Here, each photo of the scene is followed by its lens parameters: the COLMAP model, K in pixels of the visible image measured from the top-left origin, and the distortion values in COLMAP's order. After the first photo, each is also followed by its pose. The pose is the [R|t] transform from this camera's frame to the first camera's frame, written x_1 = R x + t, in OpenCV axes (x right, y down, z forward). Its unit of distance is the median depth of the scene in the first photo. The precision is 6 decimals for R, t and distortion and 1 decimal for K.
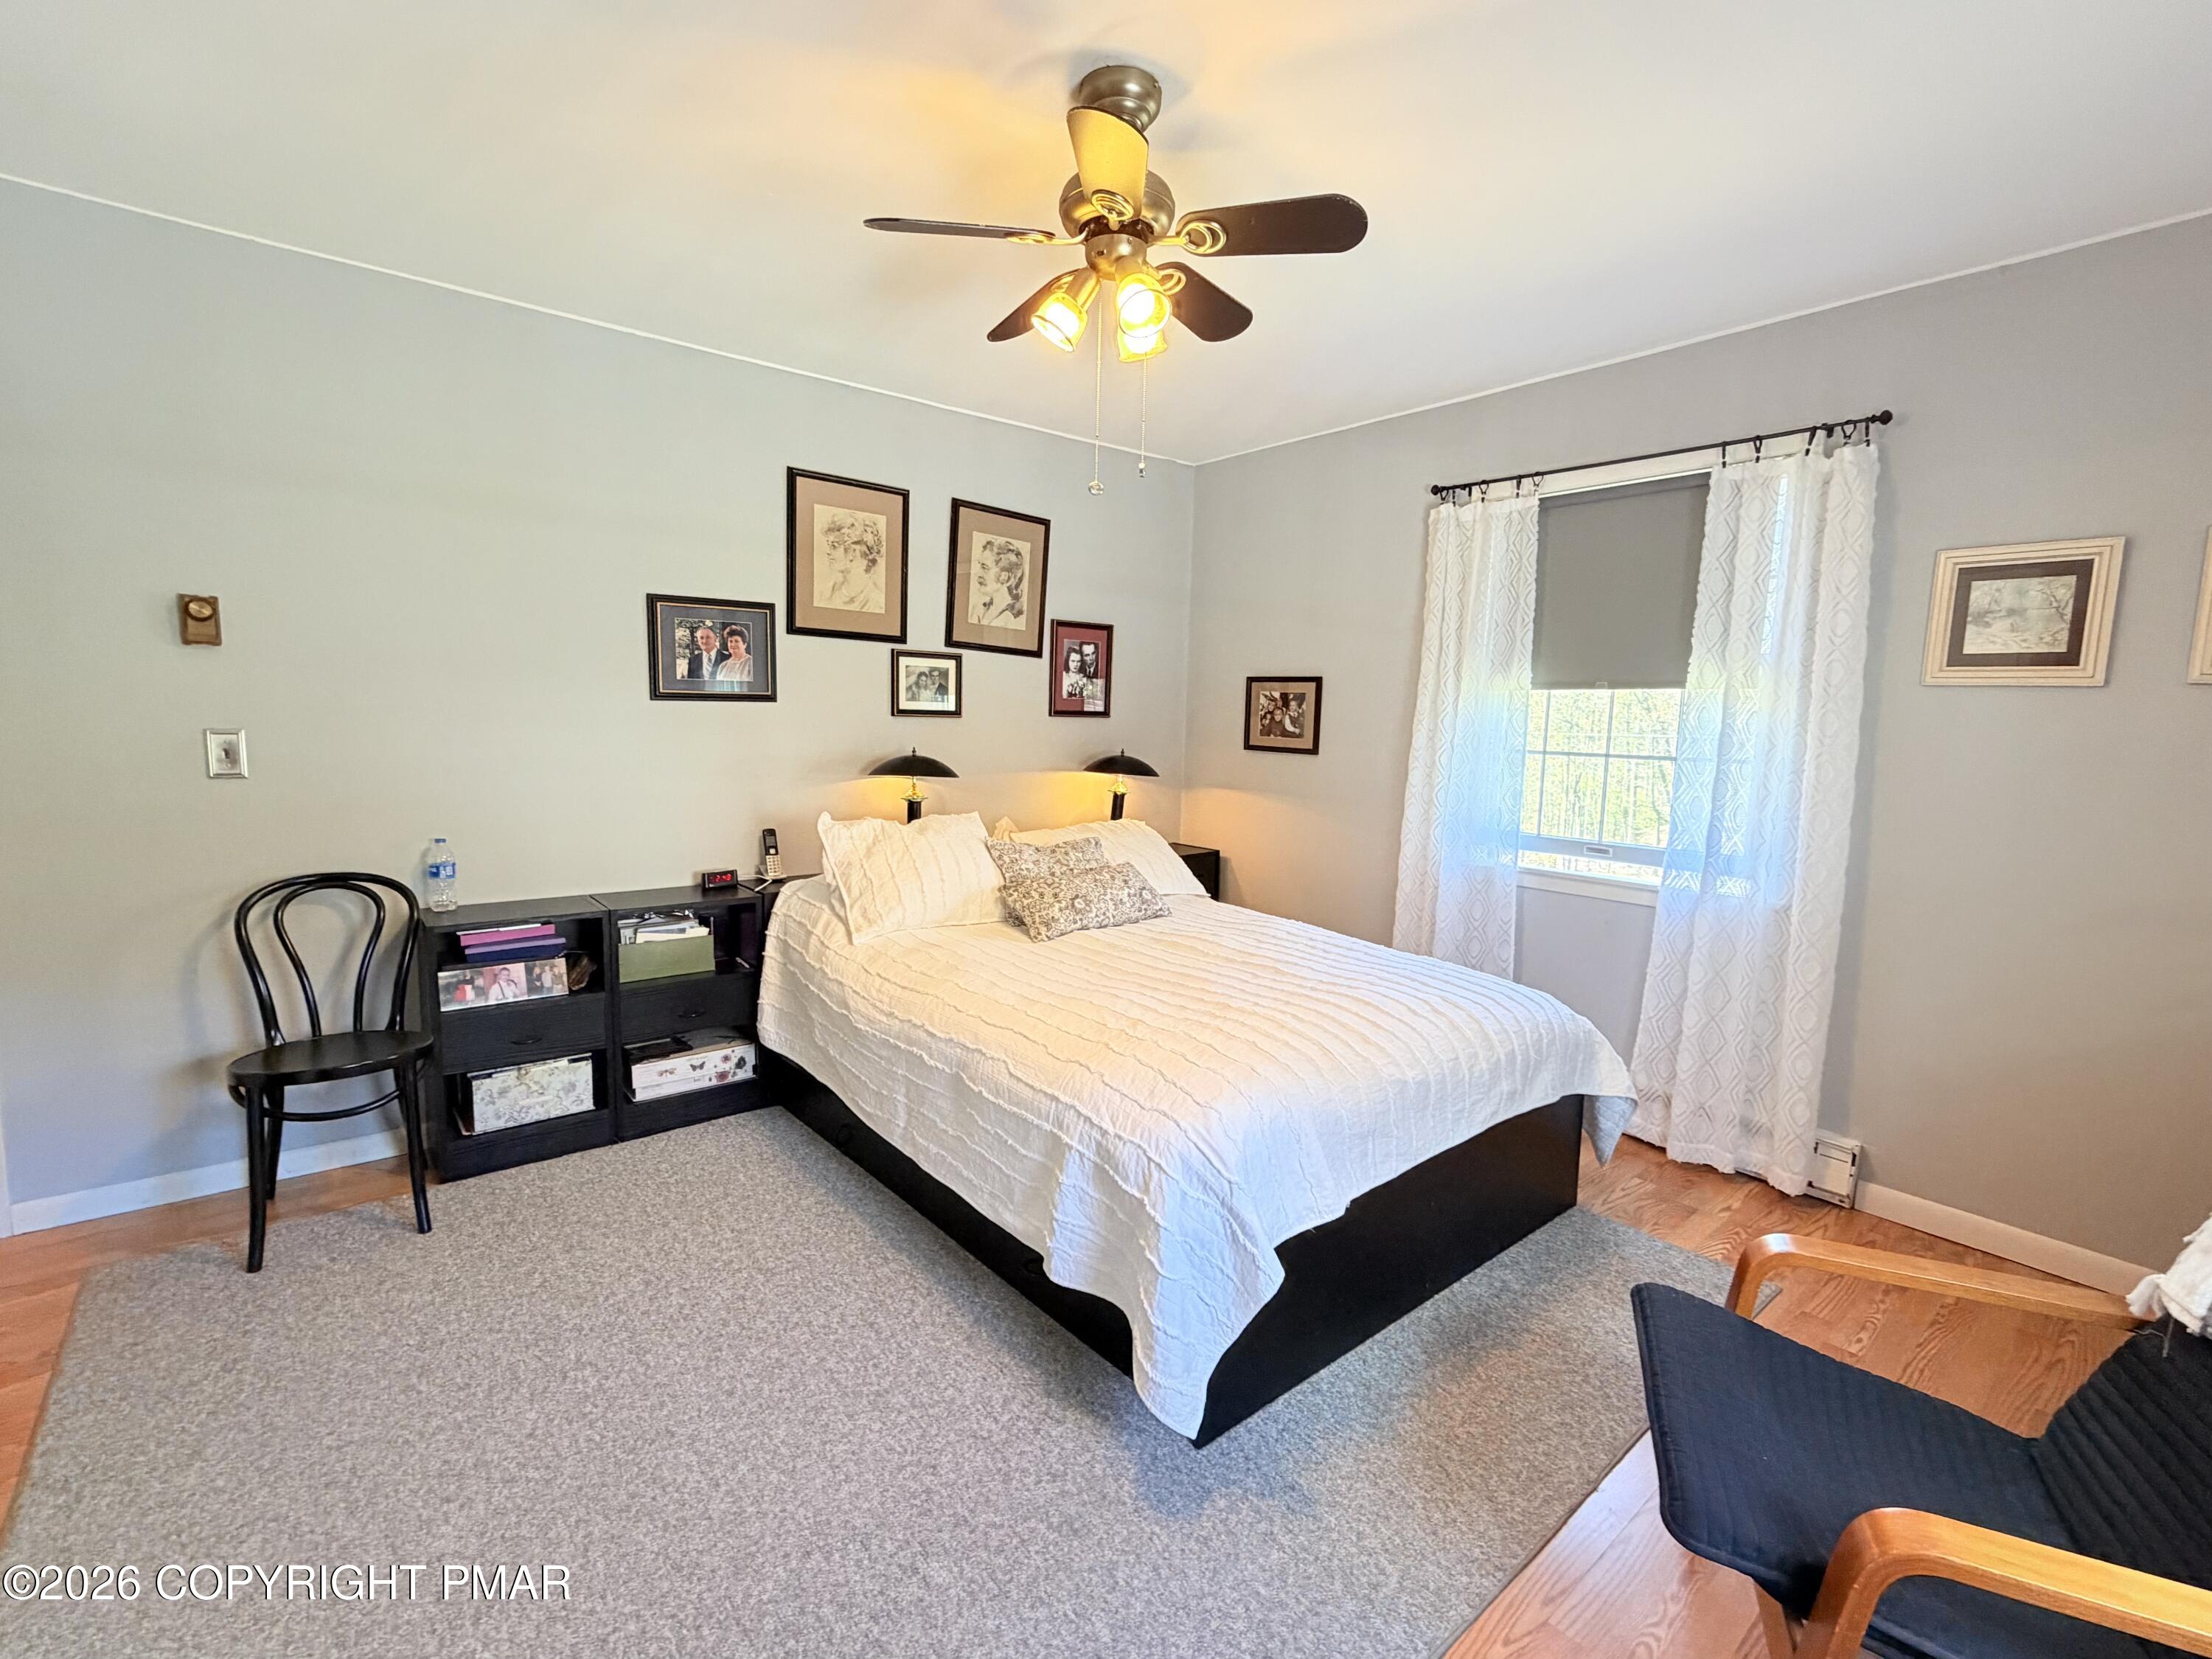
lens RADIAL K [[993.4, 0, 1111.9], [0, 993.4, 828.9], [0, 0, 1]] dist [0.003330, 0.000078]
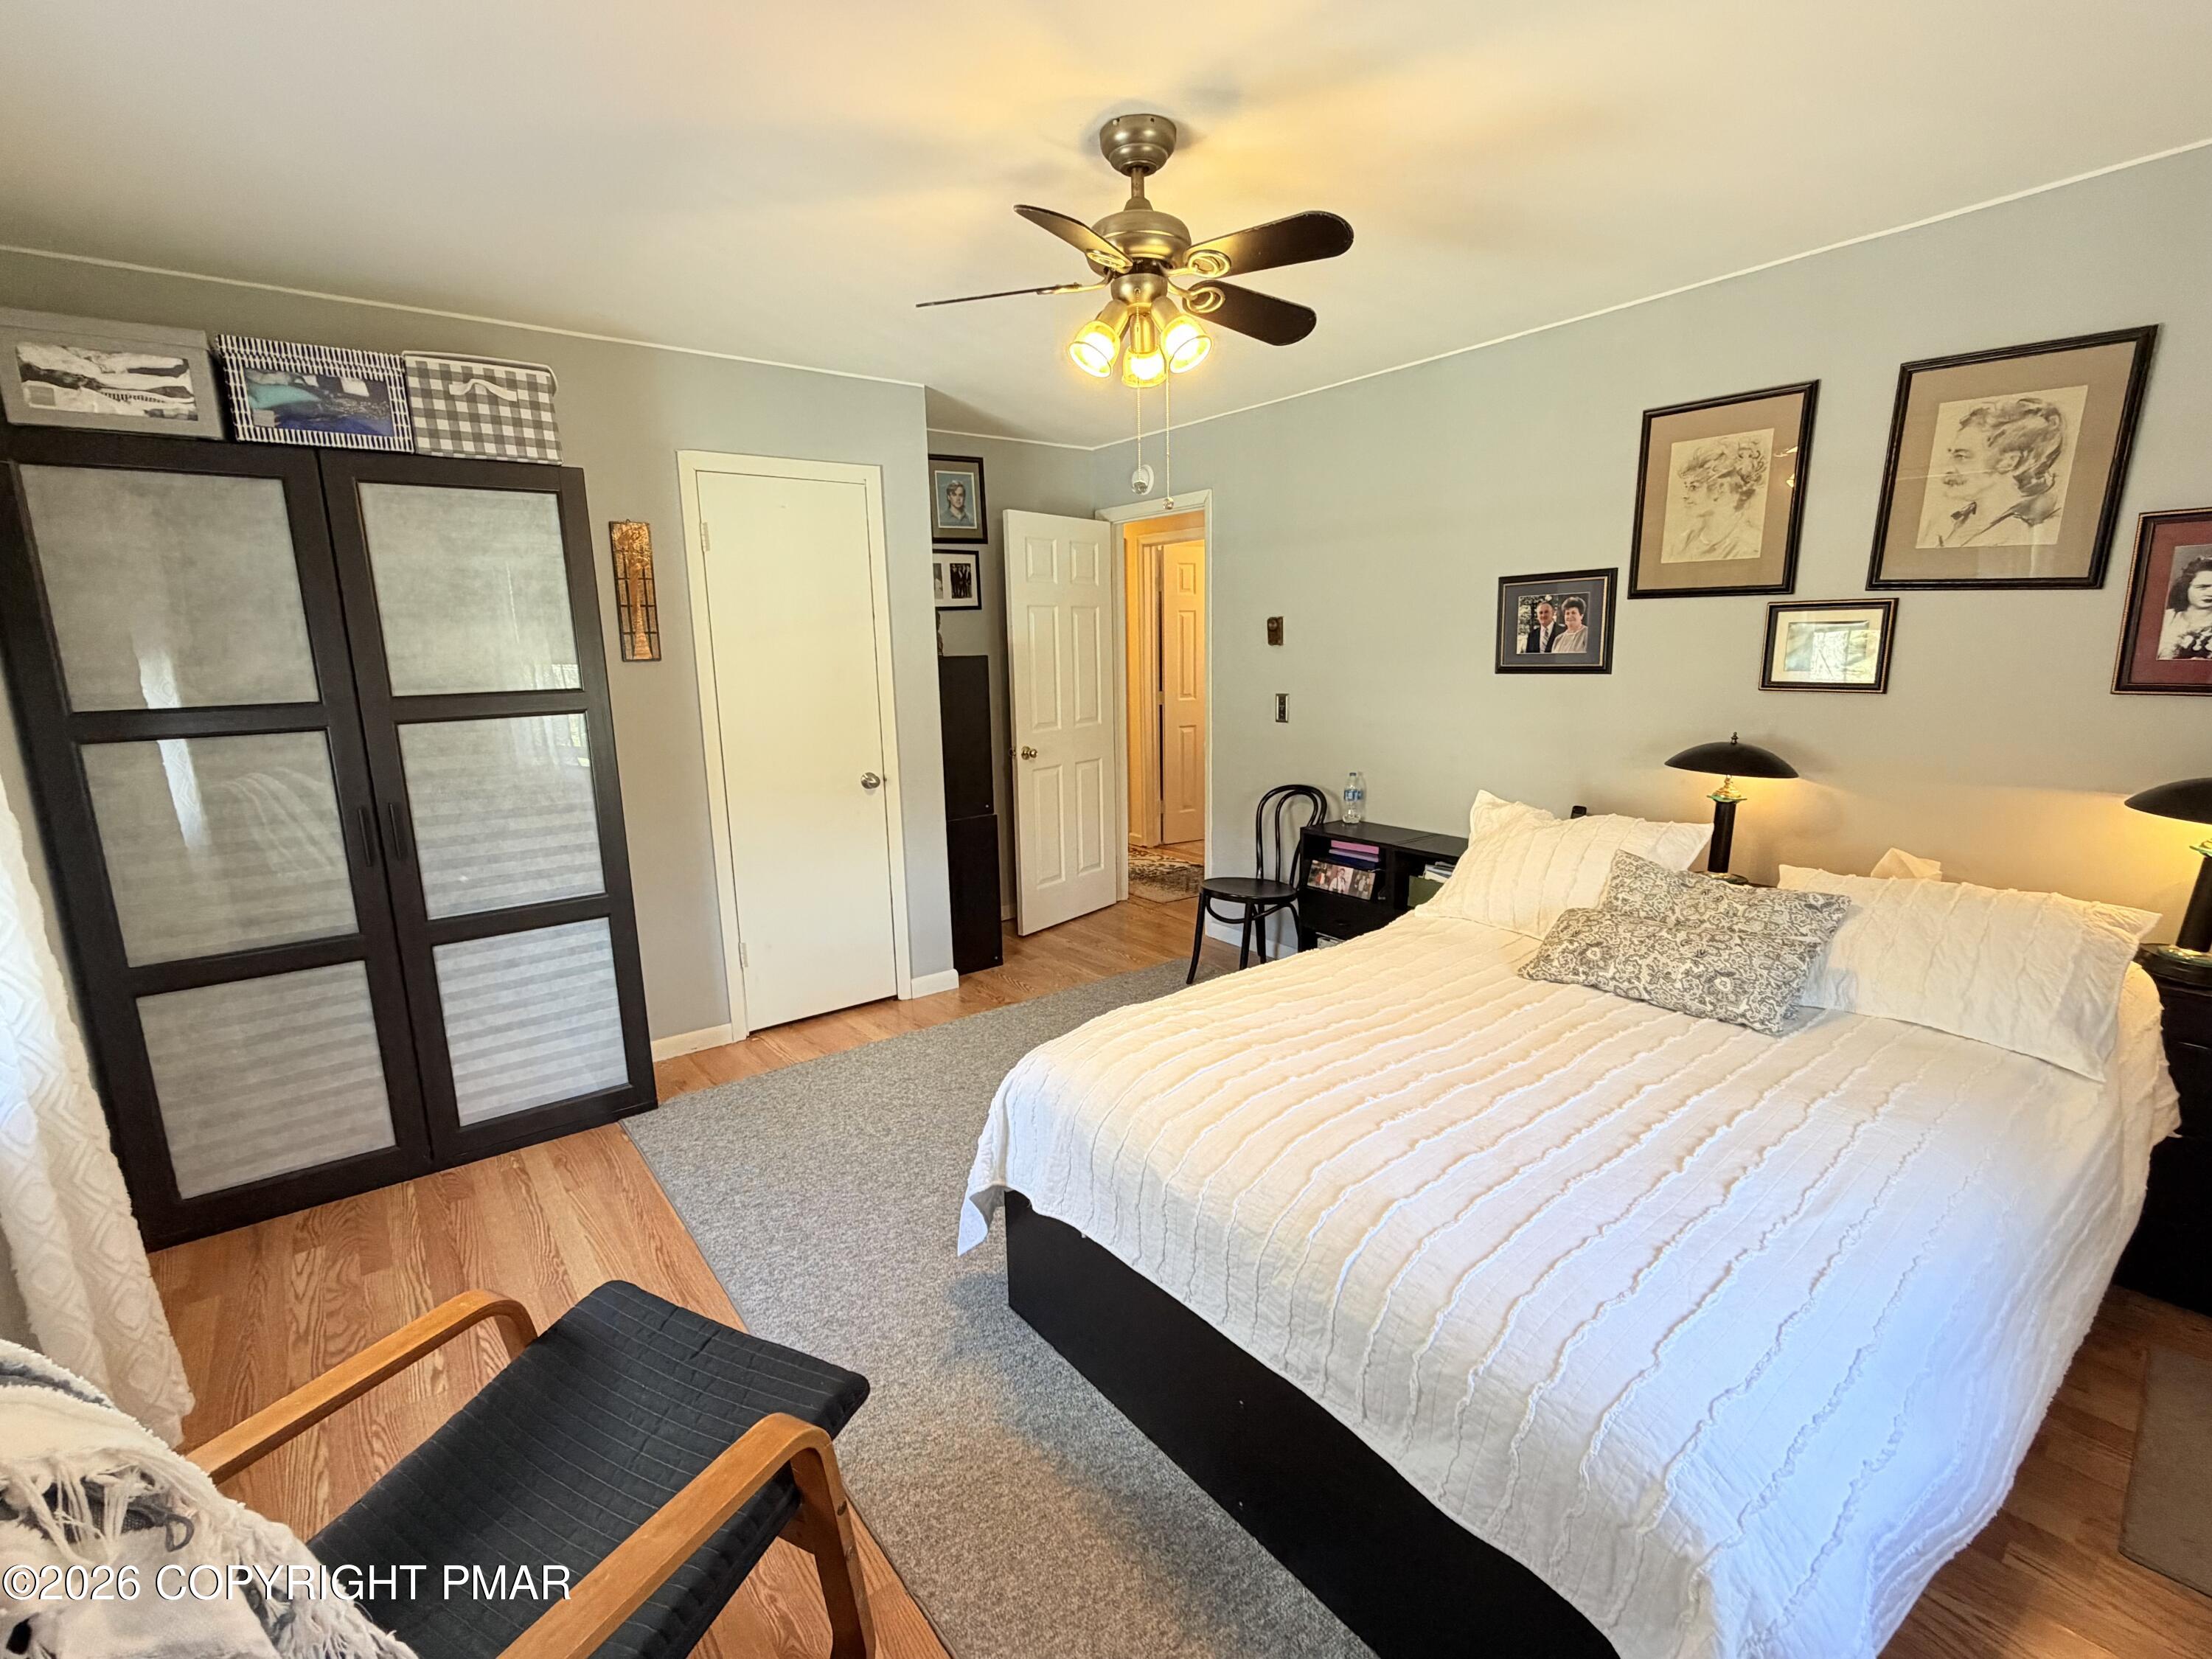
lens RADIAL K [[993.4, 0, 1105.2], [0, 993.4, 830.8], [0, 0, 1]] dist [0.003330, 0.000078]
pose [[-0.046609, 0.166428, -0.984951, 0.593361], [-0.095712, 0.980742, 0.170246, -0.090858], [0.994317, 0.102206, -0.029782, 0.535148]]
